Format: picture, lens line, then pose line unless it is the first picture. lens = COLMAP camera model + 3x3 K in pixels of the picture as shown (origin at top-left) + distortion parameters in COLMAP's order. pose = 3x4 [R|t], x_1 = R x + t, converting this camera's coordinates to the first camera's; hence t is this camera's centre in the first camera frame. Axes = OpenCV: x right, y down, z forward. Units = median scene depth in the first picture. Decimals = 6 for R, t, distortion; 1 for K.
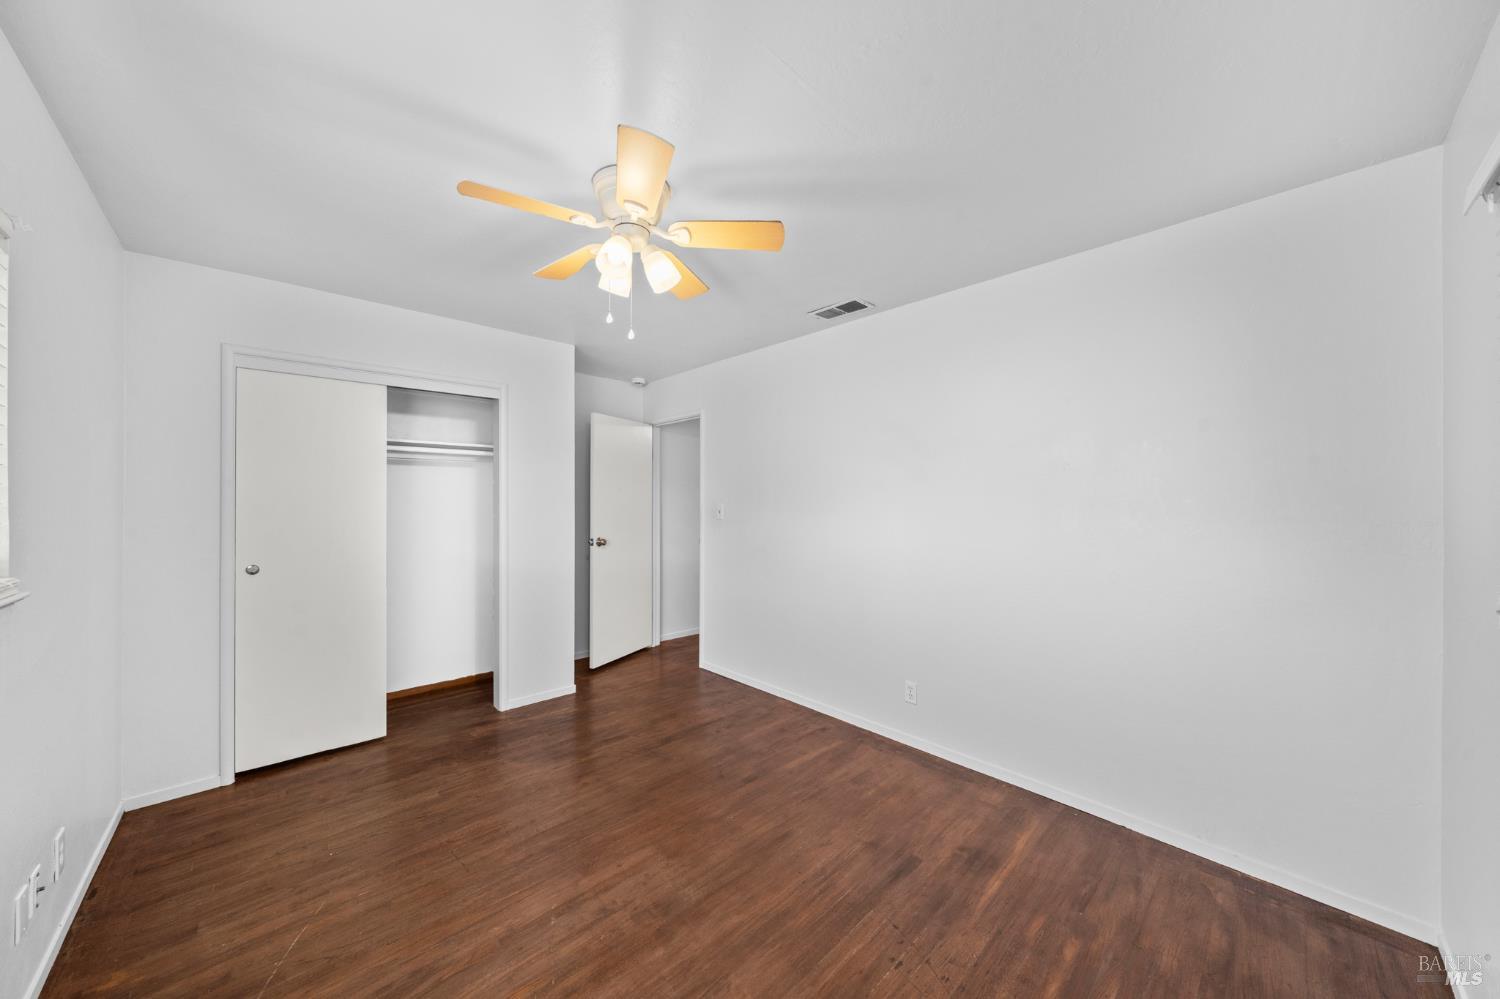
lens RADIAL K [[516.1, 0, 757.9], [0, 516.1, 498.2], [0, 0, 1]] dist [-0.002051, 0.000220]
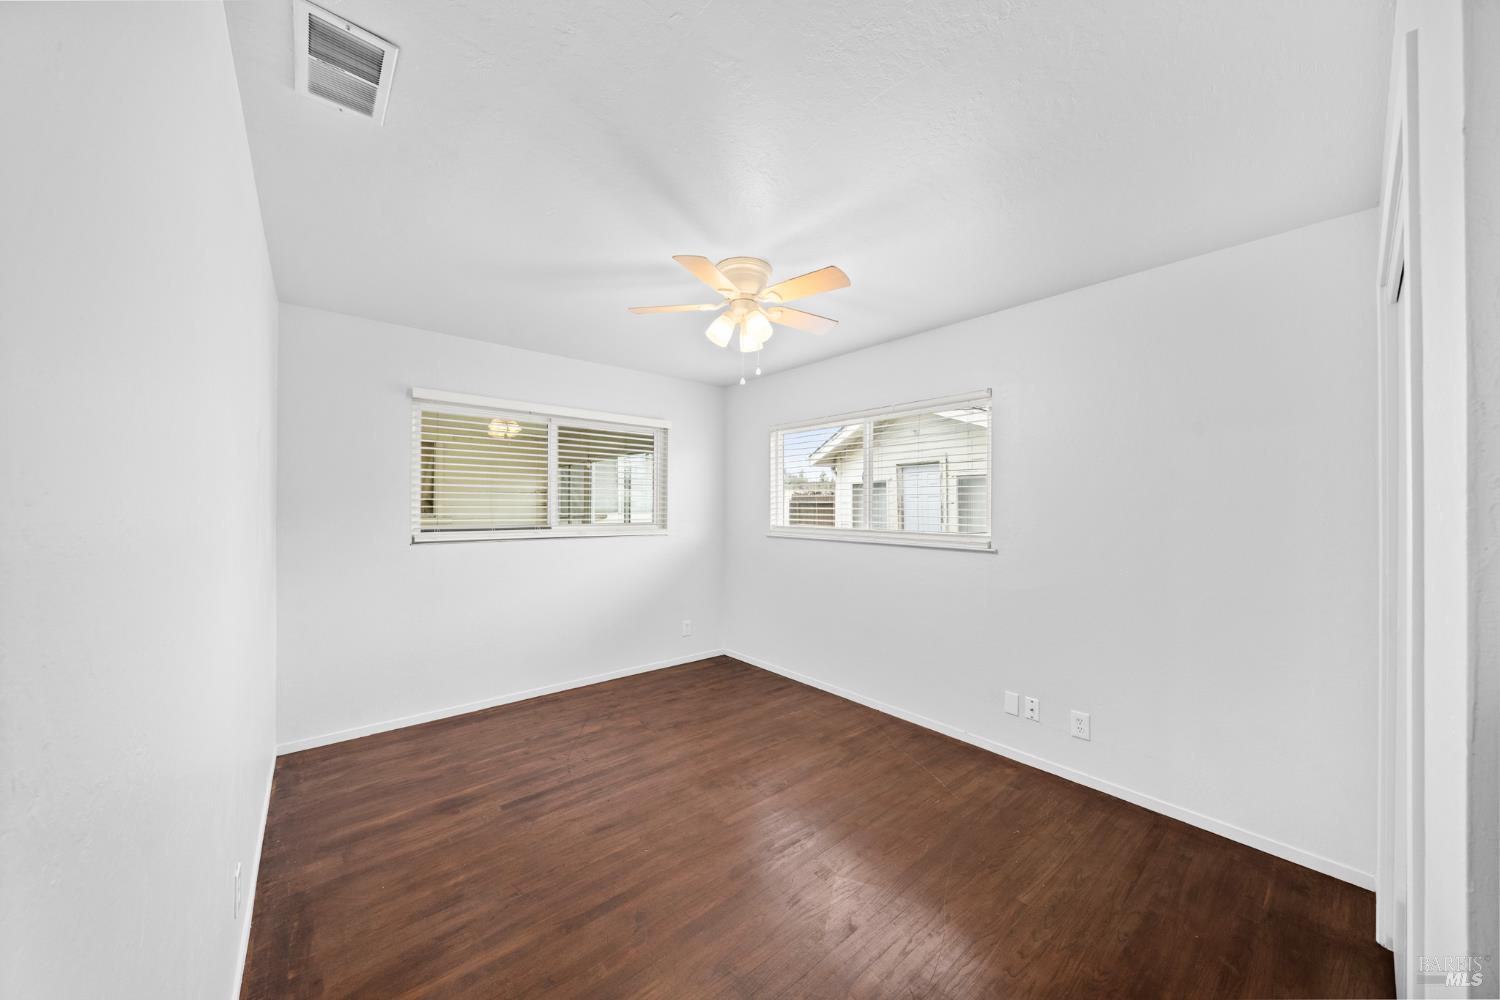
lens RADIAL K [[516.1, 0, 750.1], [0, 516.1, 508.9], [0, 0, 1]] dist [-0.002051, 0.000220]
pose [[-0.997285, -0.007534, 0.073251, -0.353264], [-0.008179, 0.999930, -0.008511, 0.021286], [-0.073182, -0.009087, -0.997277, 2.245587]]
